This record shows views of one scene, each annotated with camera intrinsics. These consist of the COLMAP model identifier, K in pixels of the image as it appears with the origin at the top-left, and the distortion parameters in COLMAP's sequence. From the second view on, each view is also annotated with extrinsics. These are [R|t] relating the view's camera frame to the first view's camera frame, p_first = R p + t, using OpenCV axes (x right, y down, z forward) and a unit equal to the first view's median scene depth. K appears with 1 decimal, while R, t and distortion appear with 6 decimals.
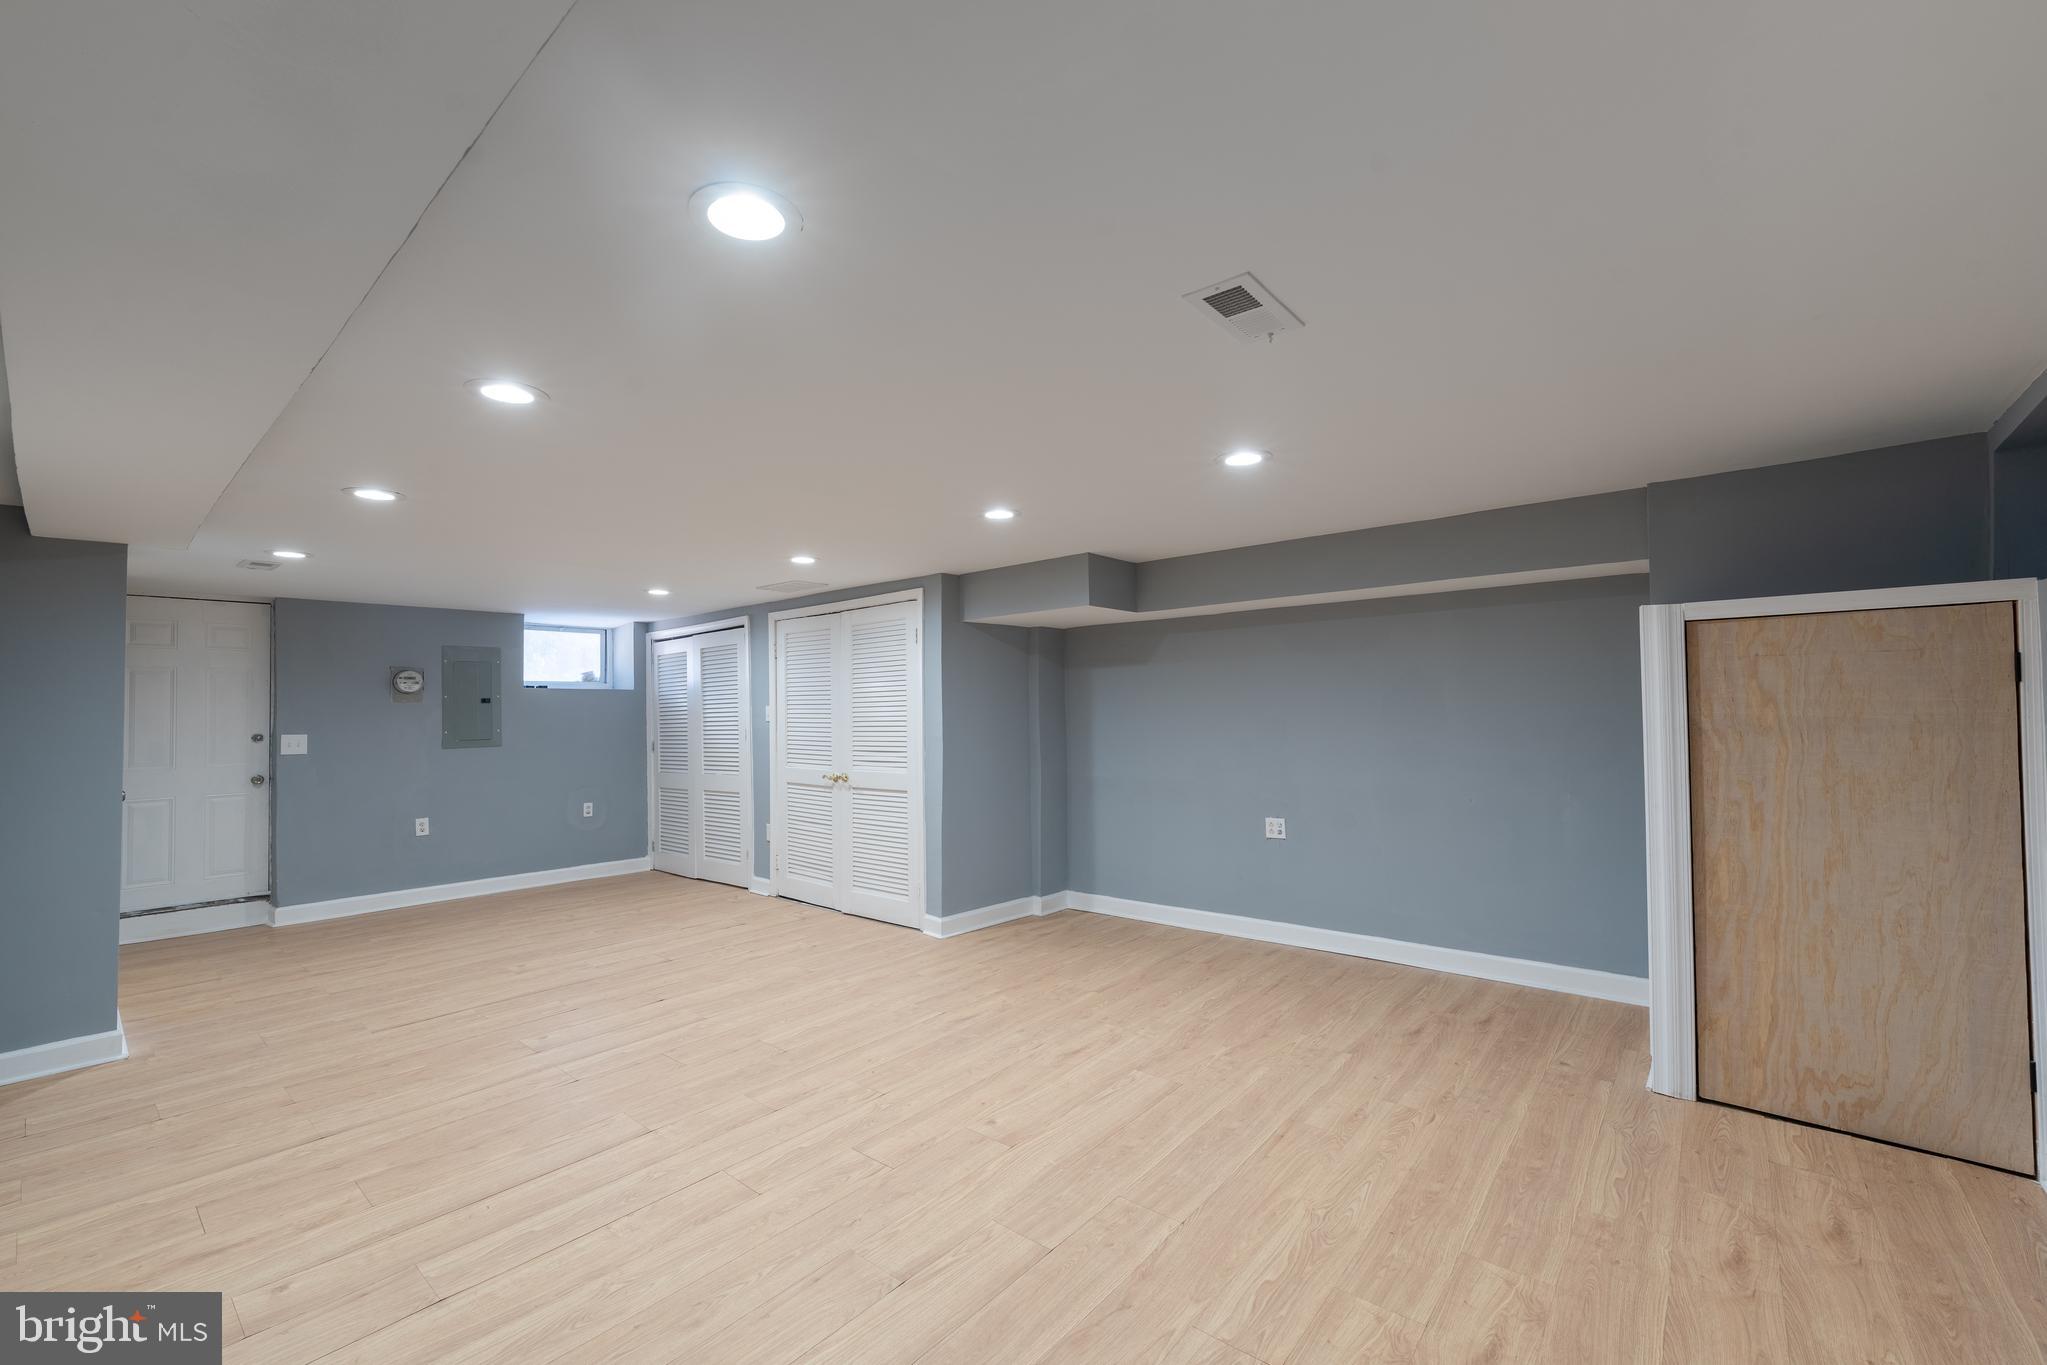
lens RADIAL K [[826.3, 0, 1021.4], [0, 826.3, 690.0], [0, 0, 1]] dist [-0.000646, -0.000294]
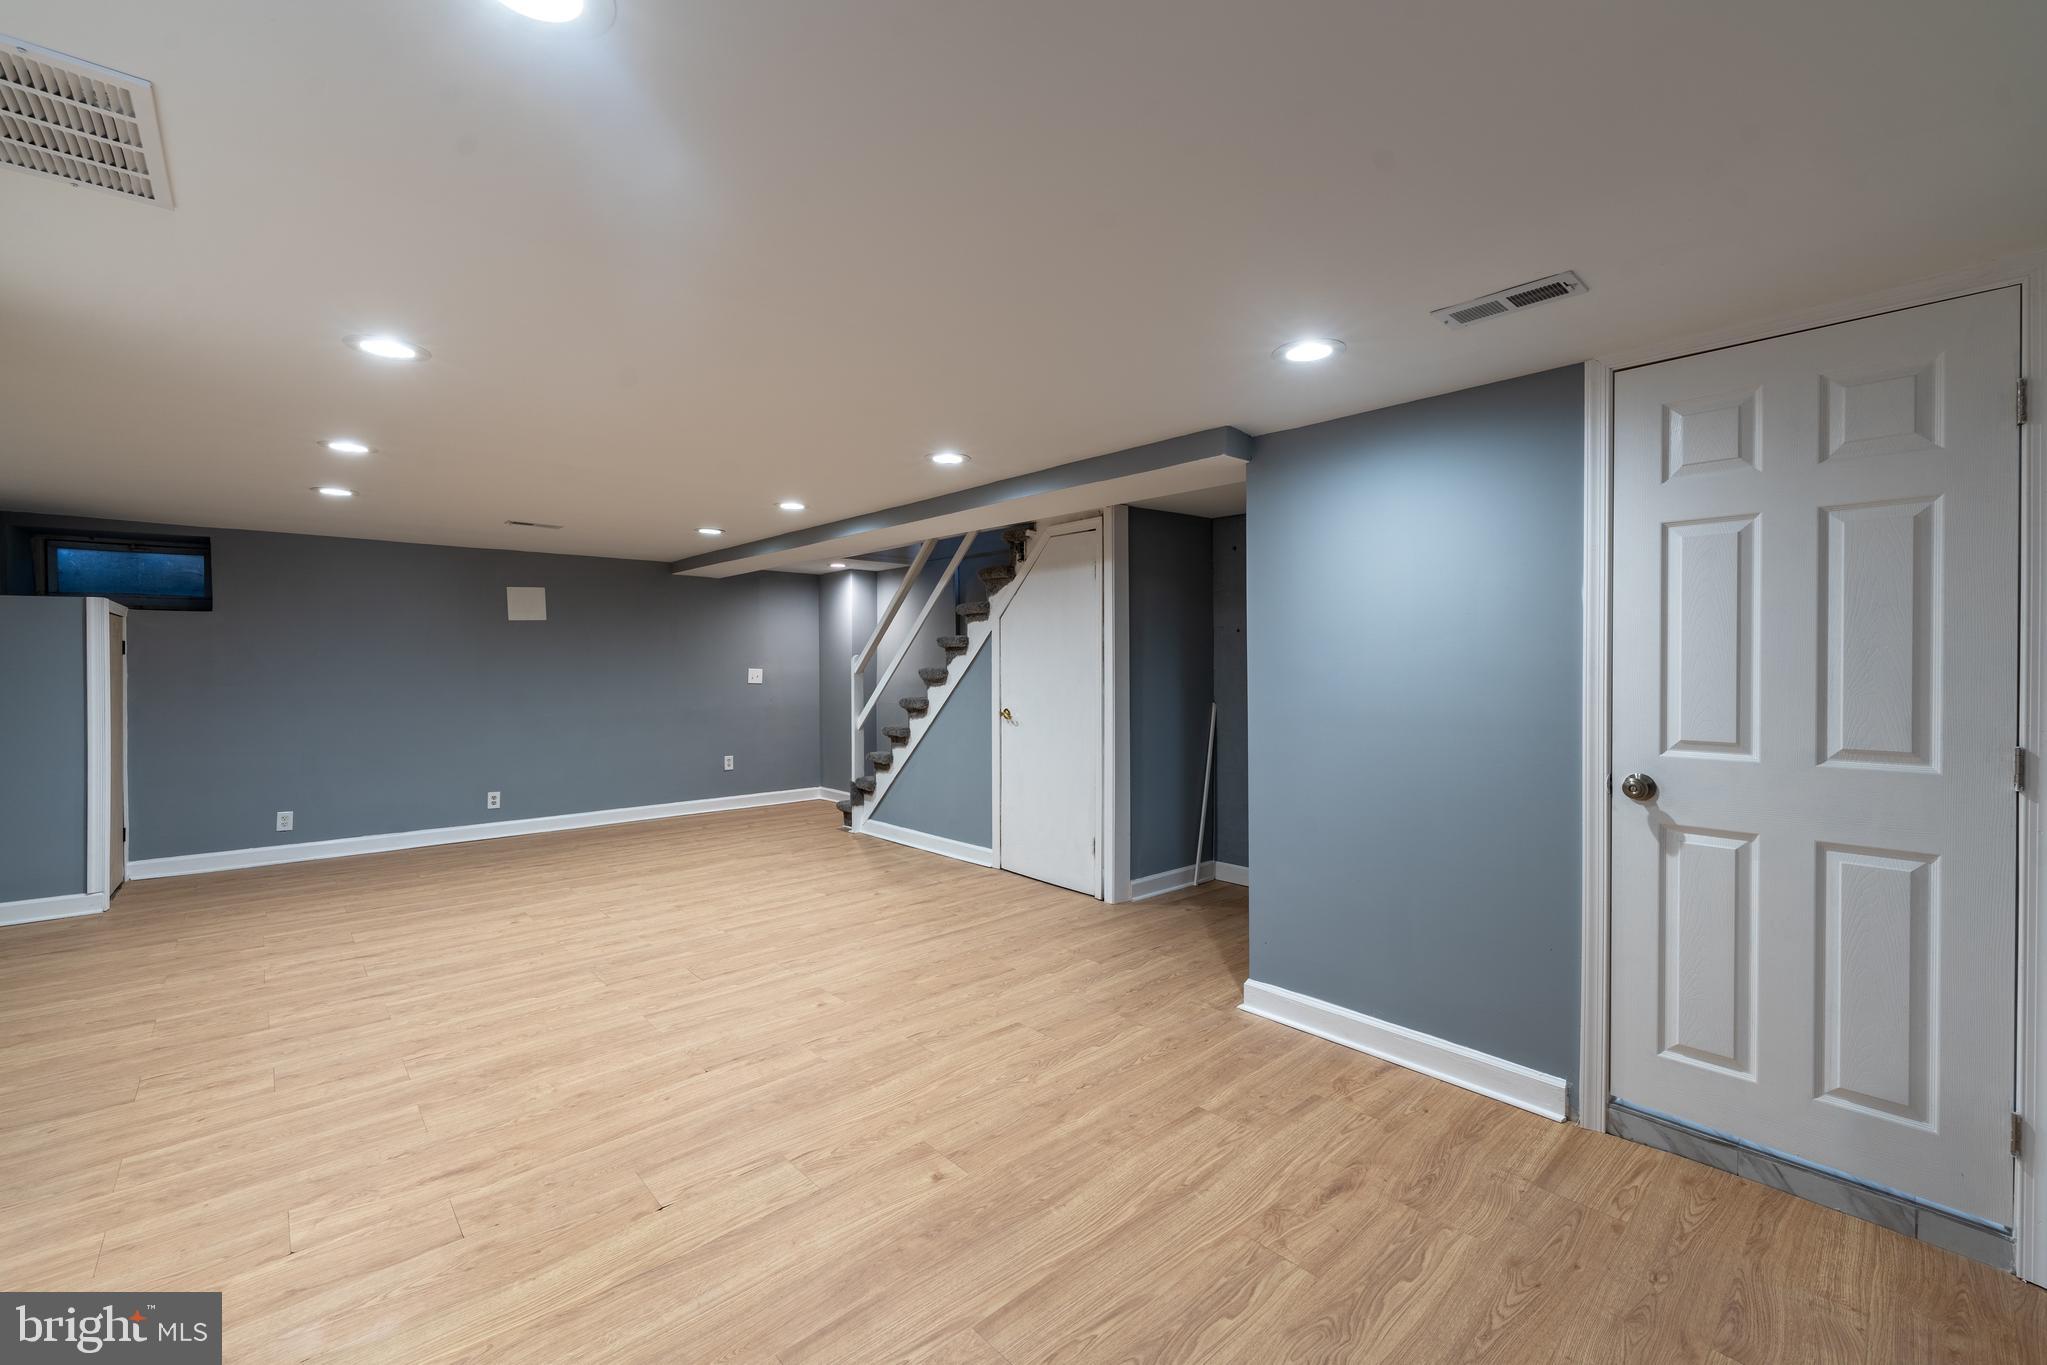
lens RADIAL K [[826.3, 0, 1020.3], [0, 826.3, 673.8], [0, 0, 1]] dist [-0.000646, -0.000294]
pose [[-0.991298, 0.013957, 0.130892, -0.855796], [0.012232, 0.999827, -0.013978, 0.065925], [-0.131064, -0.012255, -0.991298, 1.745427]]
